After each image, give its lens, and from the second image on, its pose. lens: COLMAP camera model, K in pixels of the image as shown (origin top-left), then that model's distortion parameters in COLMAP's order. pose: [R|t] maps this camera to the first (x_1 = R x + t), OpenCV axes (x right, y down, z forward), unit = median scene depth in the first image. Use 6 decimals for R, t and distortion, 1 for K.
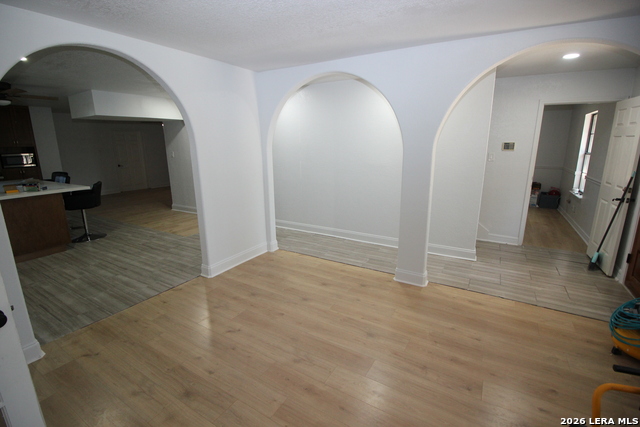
lens RADIAL K [[295.3, 0, 319.7], [0, 295.3, 213.3], [0, 0, 1]] dist [-0.012967, -0.005286]
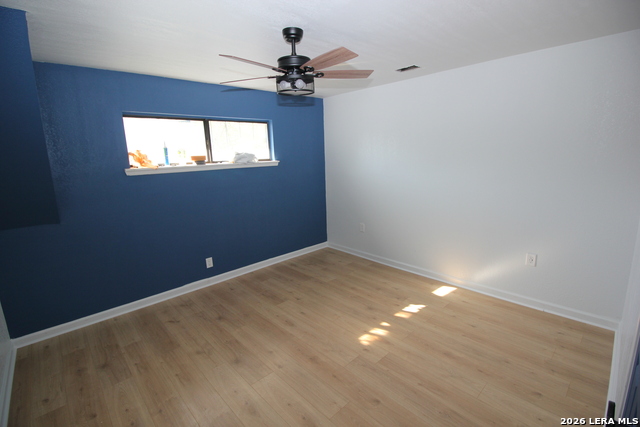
lens RADIAL K [[295.3, 0, 319.4], [0, 295.3, 213.2], [0, 0, 1]] dist [-0.012967, -0.005286]
pose [[0.962916, 0.024287, -0.268705, 0.197424], [-0.034095, 0.998910, -0.031893, 0.026710], [0.267637, 0.039872, 0.962694, -0.118018]]
